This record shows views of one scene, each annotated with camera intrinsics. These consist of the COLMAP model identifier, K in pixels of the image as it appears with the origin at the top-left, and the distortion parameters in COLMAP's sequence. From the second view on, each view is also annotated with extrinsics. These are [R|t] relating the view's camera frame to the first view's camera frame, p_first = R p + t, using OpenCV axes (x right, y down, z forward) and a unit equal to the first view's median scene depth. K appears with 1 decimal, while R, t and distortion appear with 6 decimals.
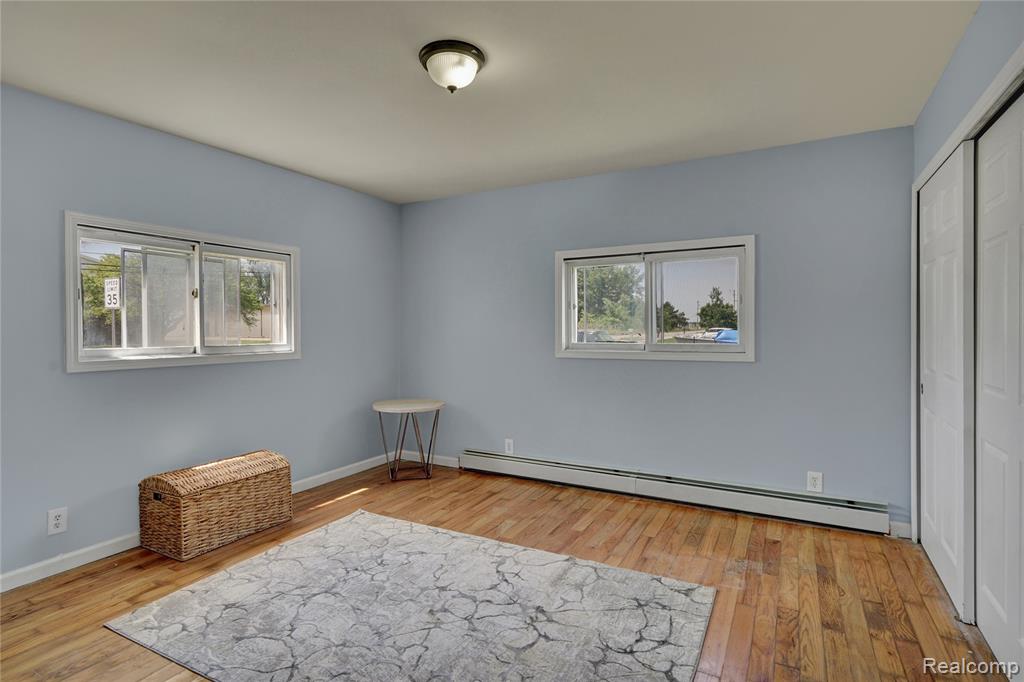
lens RADIAL K [[524.4, 0, 510.7], [0, 524.4, 338.7], [0, 0, 1]] dist [0.006679, 0.001955]
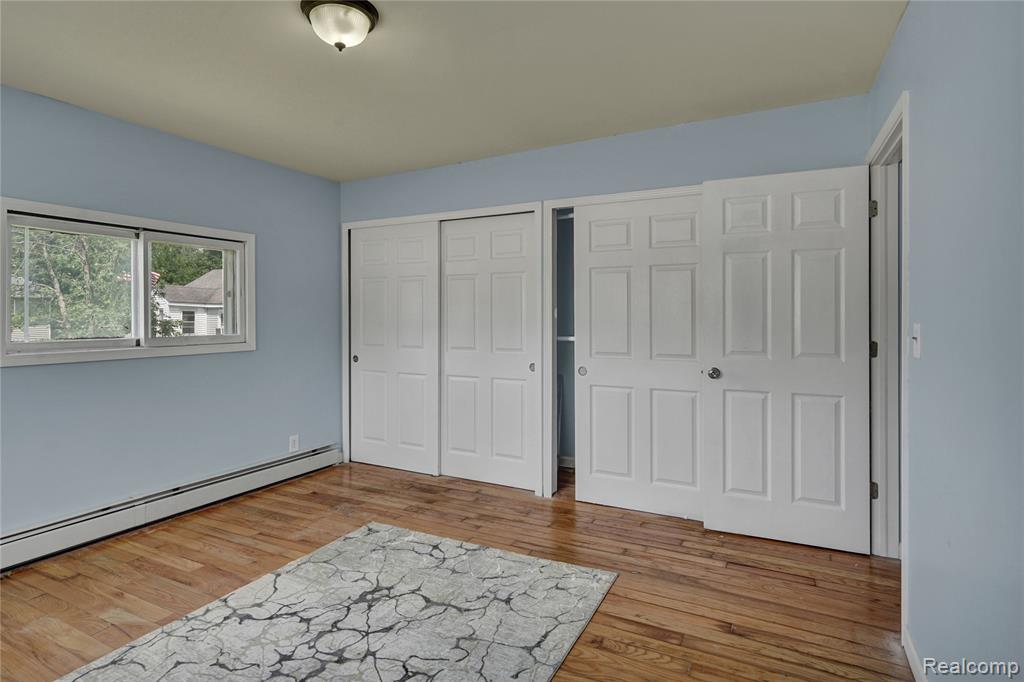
lens RADIAL K [[524.4, 0, 516.6], [0, 524.4, 316.1], [0, 0, 1]] dist [0.006679, 0.001955]
pose [[-0.017626, 0.007499, 0.999817, -0.733631], [0.022605, 0.999719, -0.007100, -0.007669], [-0.999589, 0.022476, -0.017791, 0.537883]]
